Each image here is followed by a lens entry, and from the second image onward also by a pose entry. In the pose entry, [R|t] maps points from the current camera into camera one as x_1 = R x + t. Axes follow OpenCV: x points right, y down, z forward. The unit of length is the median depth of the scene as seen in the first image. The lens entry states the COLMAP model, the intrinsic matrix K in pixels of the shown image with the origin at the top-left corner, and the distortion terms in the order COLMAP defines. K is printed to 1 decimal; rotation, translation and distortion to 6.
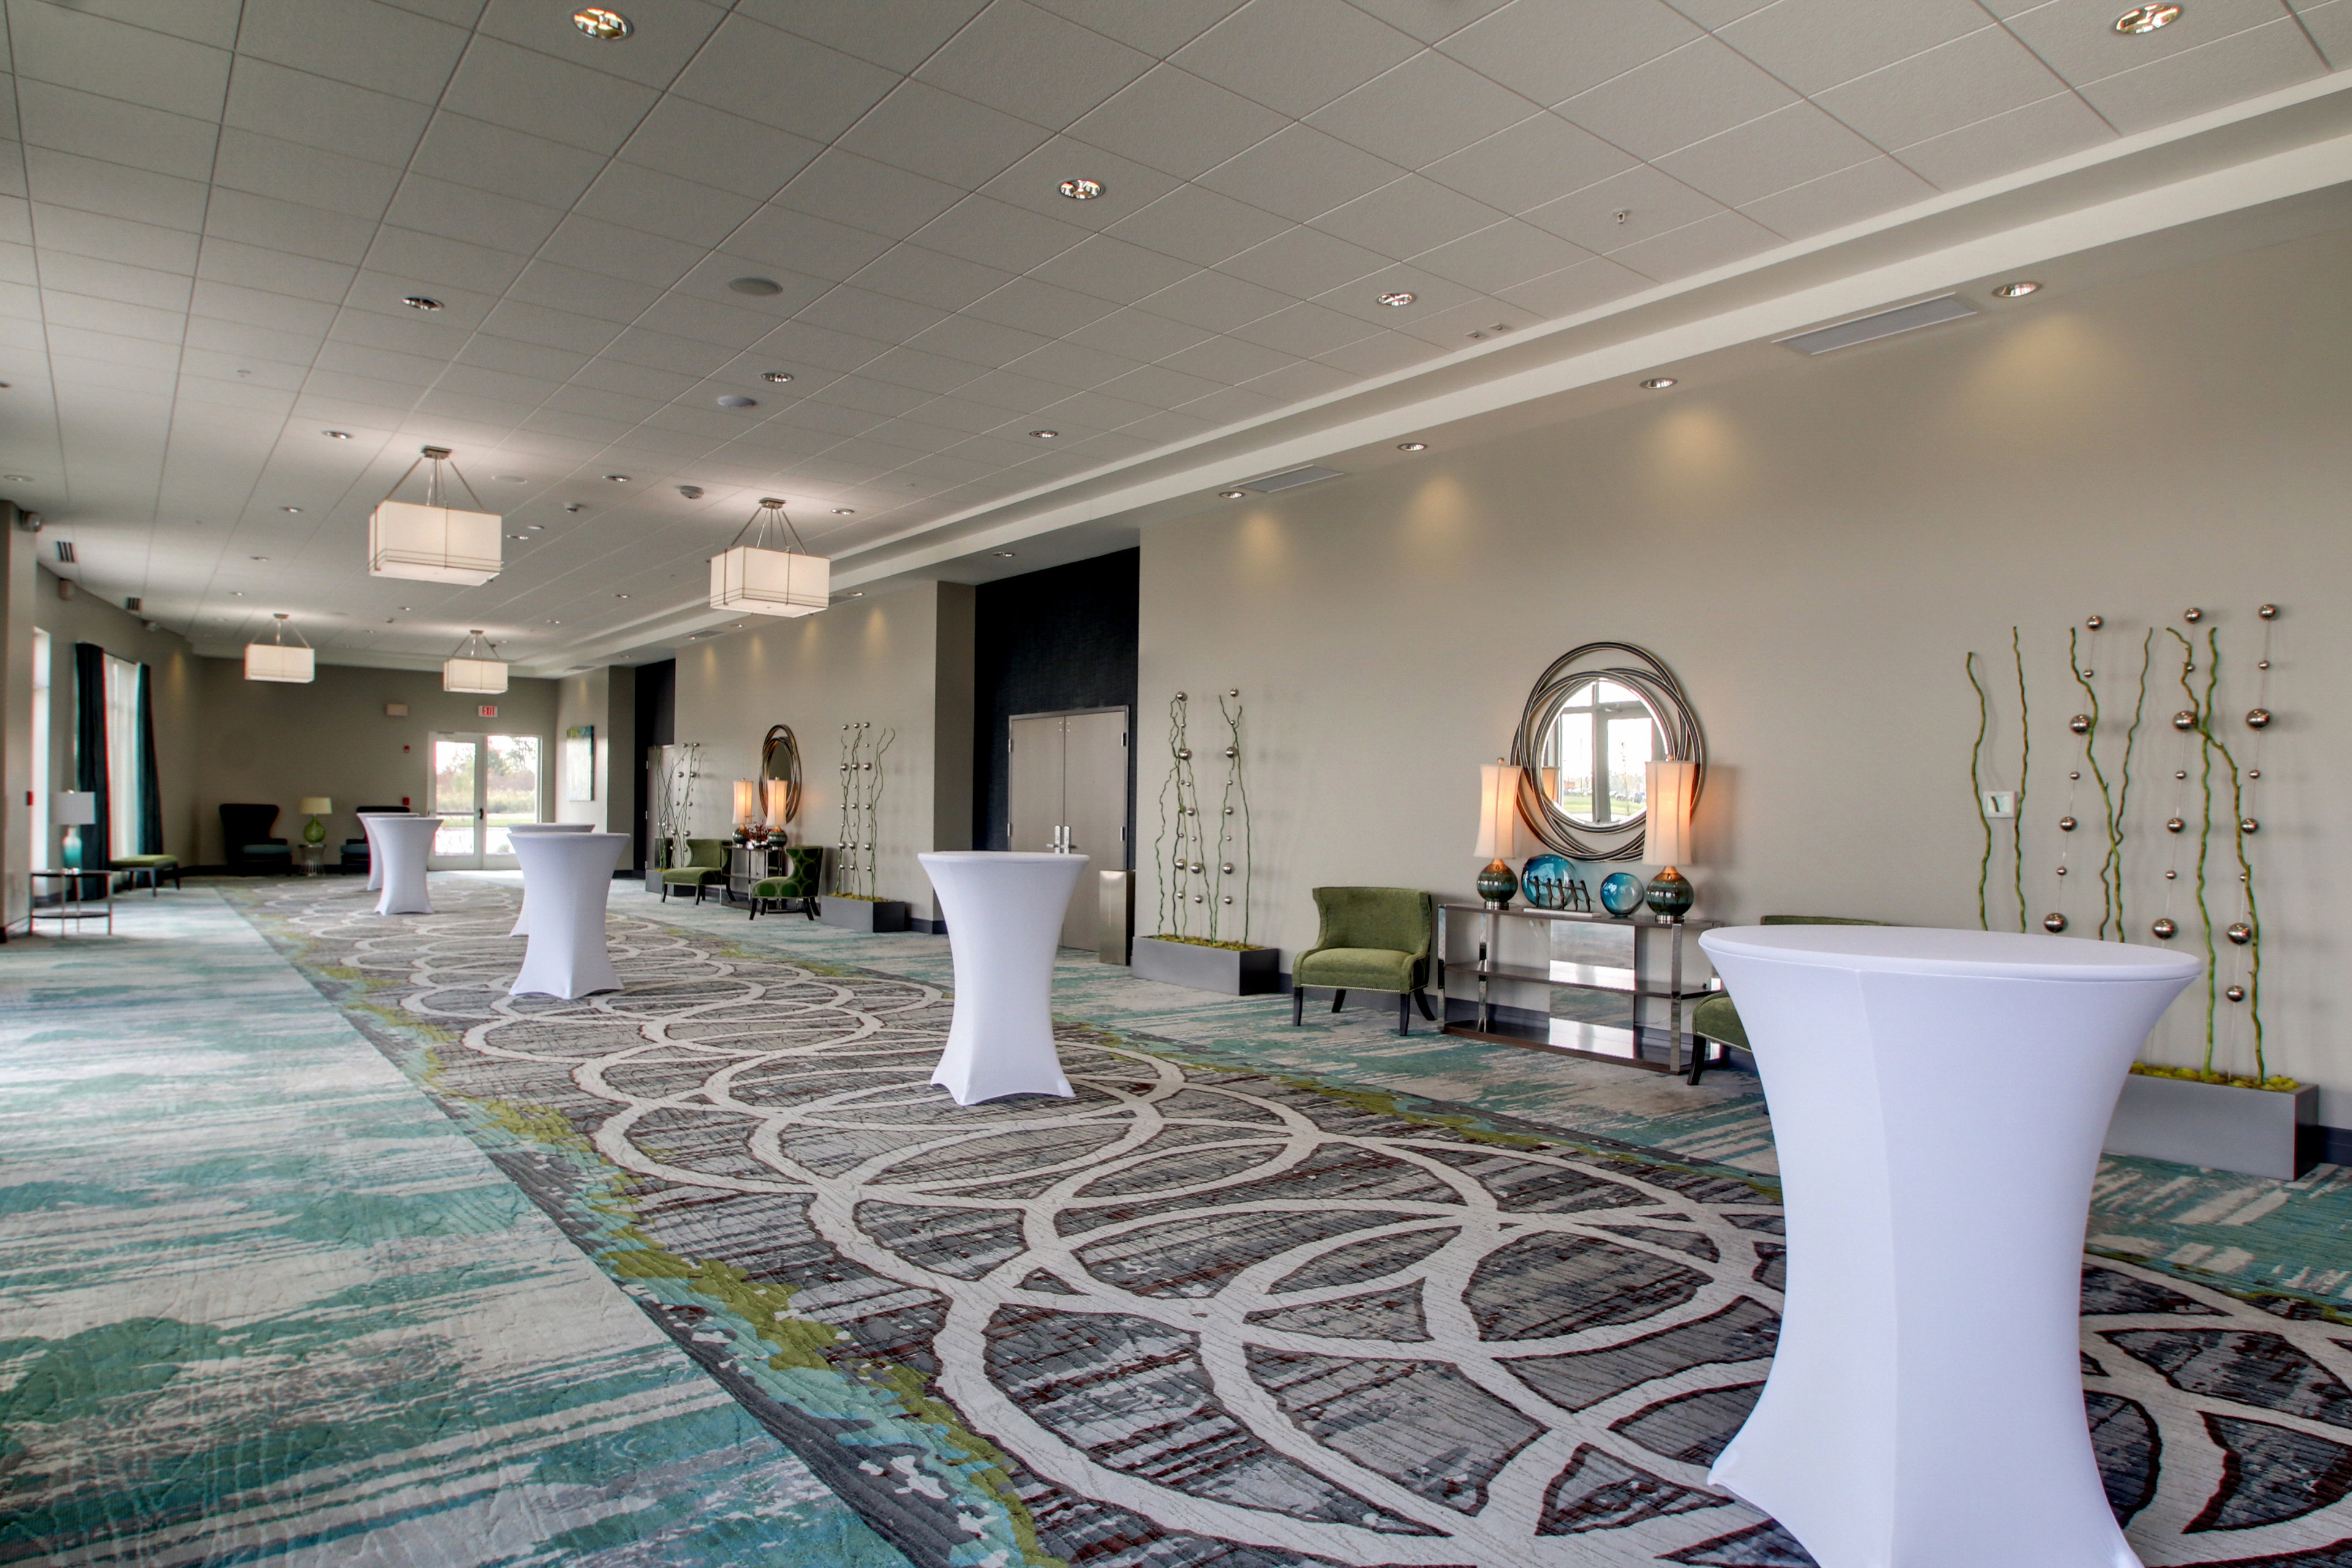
lens RADIAL K [[1356.2, 0, 1178.6], [0, 1356.2, 794.7], [0, 0, 1]] dist [-0.016378, -0.007798]
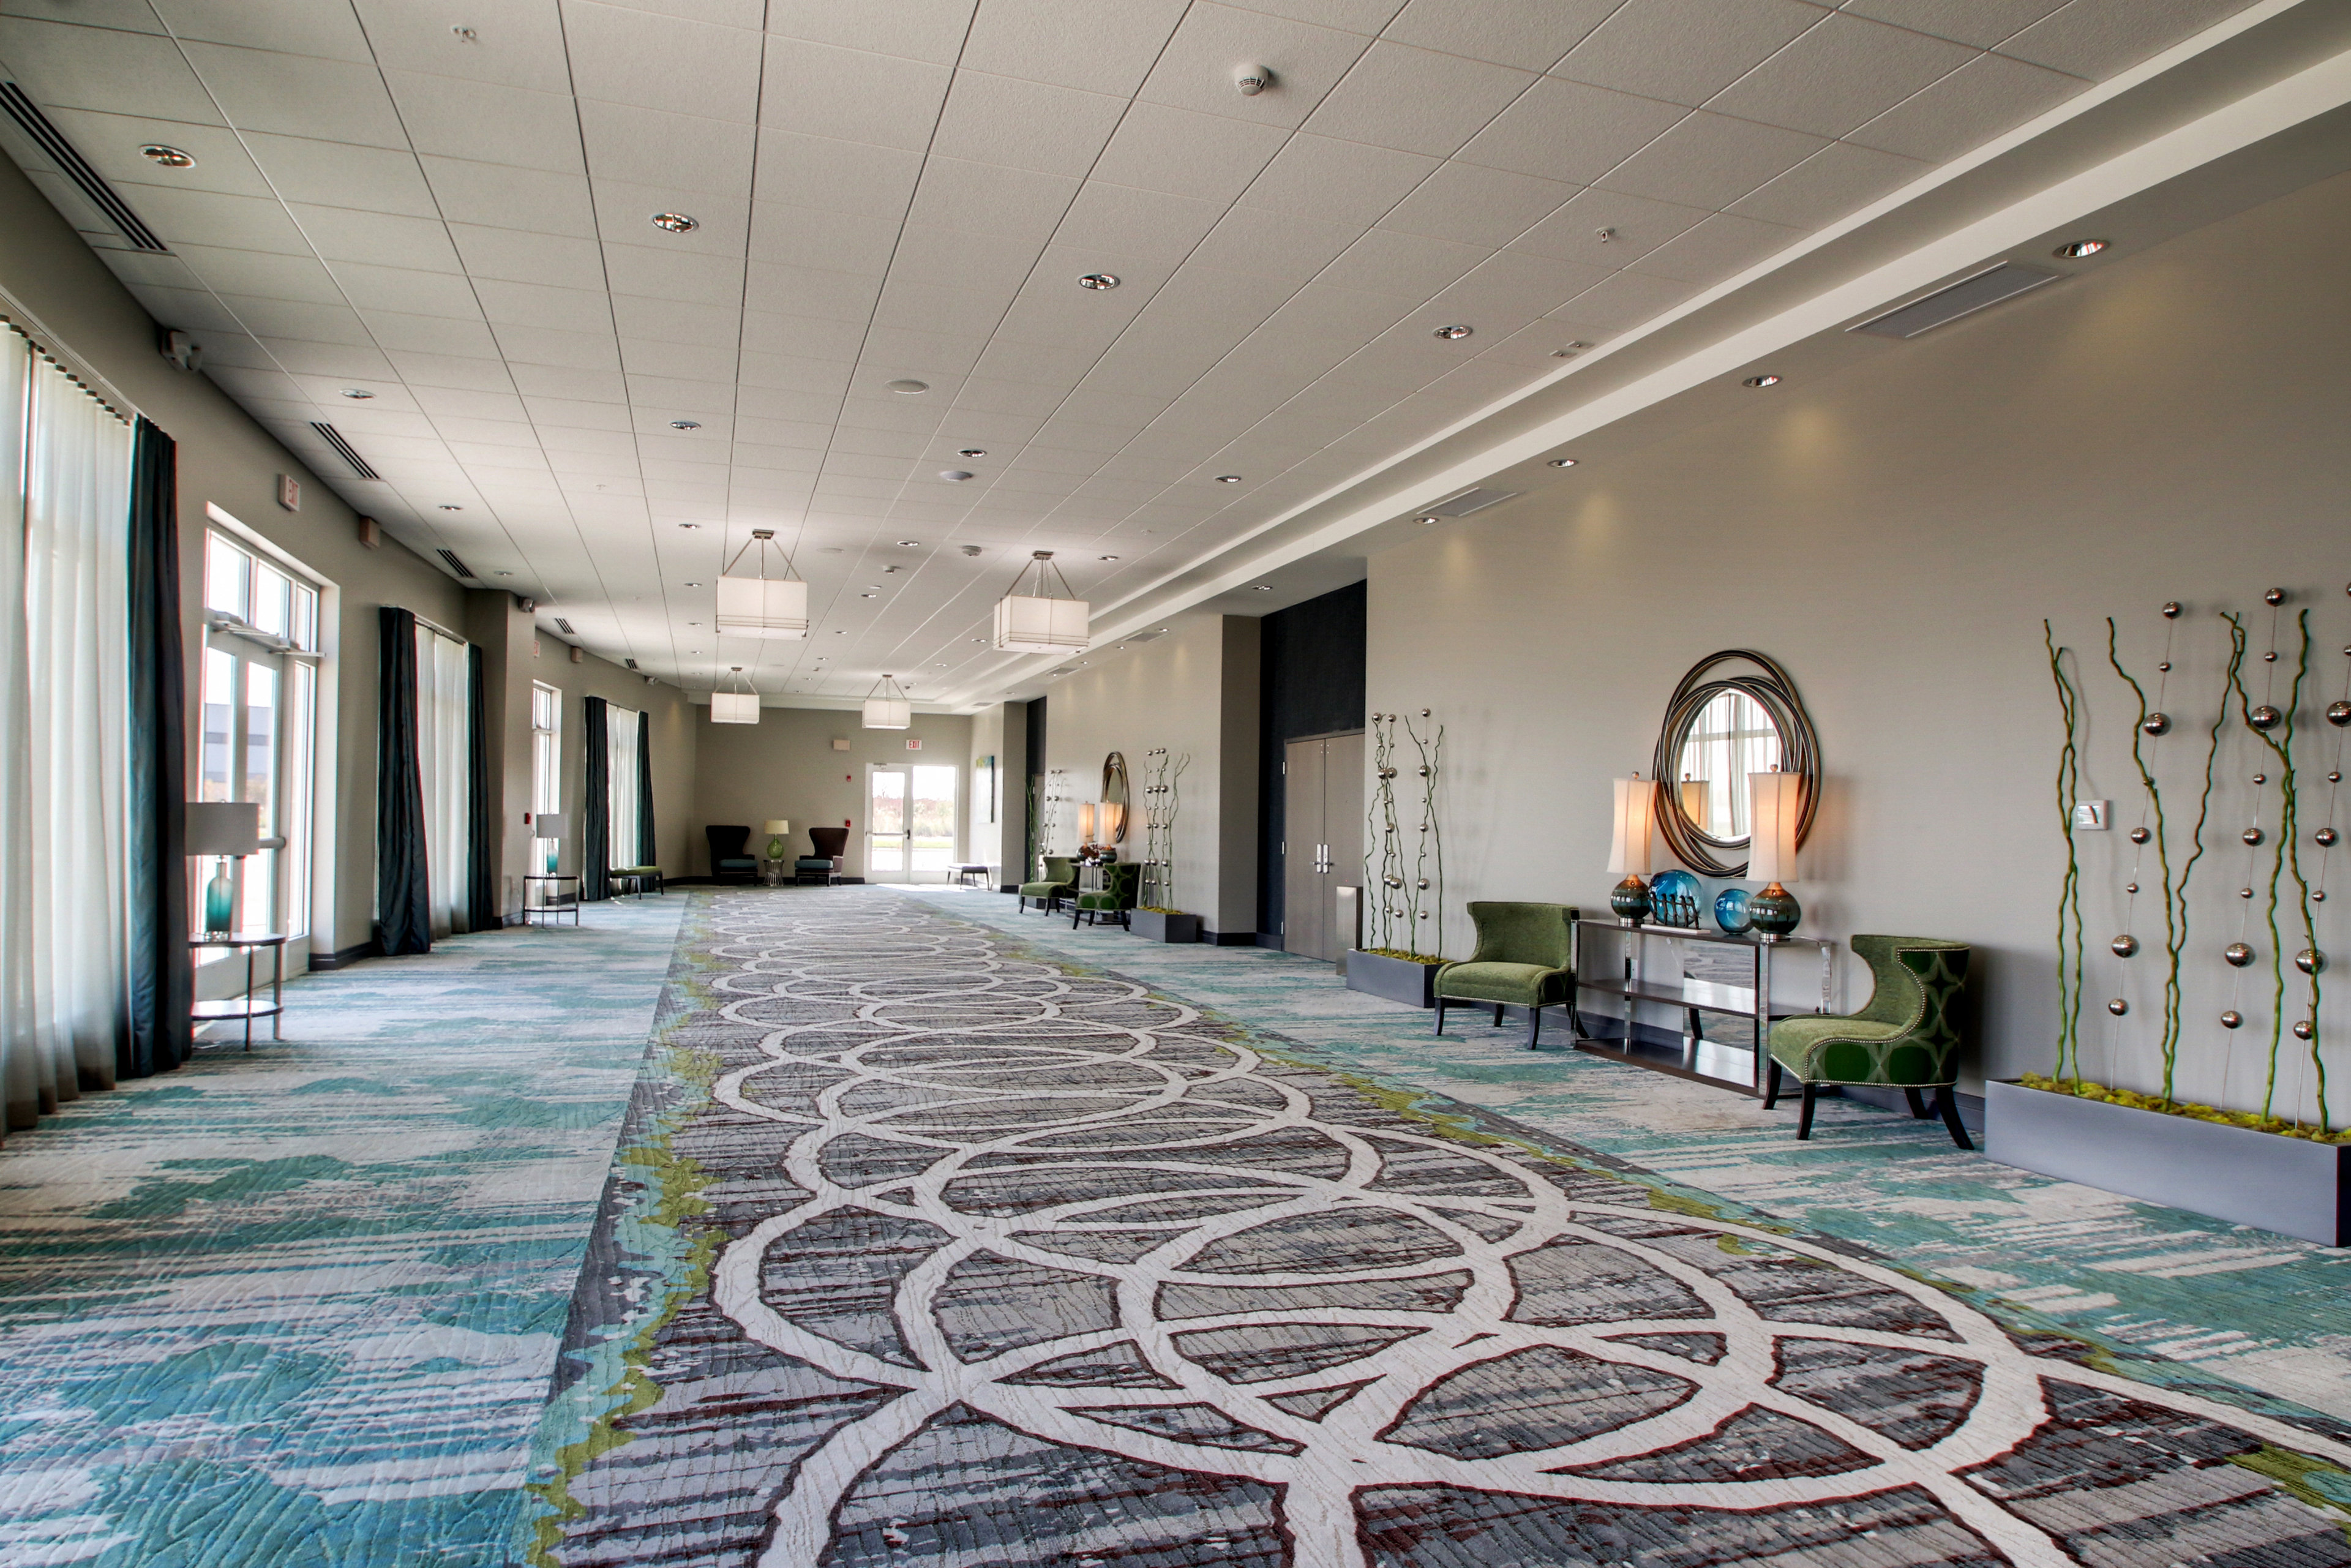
lens RADIAL K [[1355.7, 0, 1151.7], [0, 1355.7, 787.2], [0, 0, 1]] dist [-0.016378, -0.007798]
pose [[0.941630, -0.008705, -0.336536, 0.331060], [0.000639, 0.999710, -0.024070, 0.010450], [0.336648, 0.022450, 0.941363, -0.058596]]
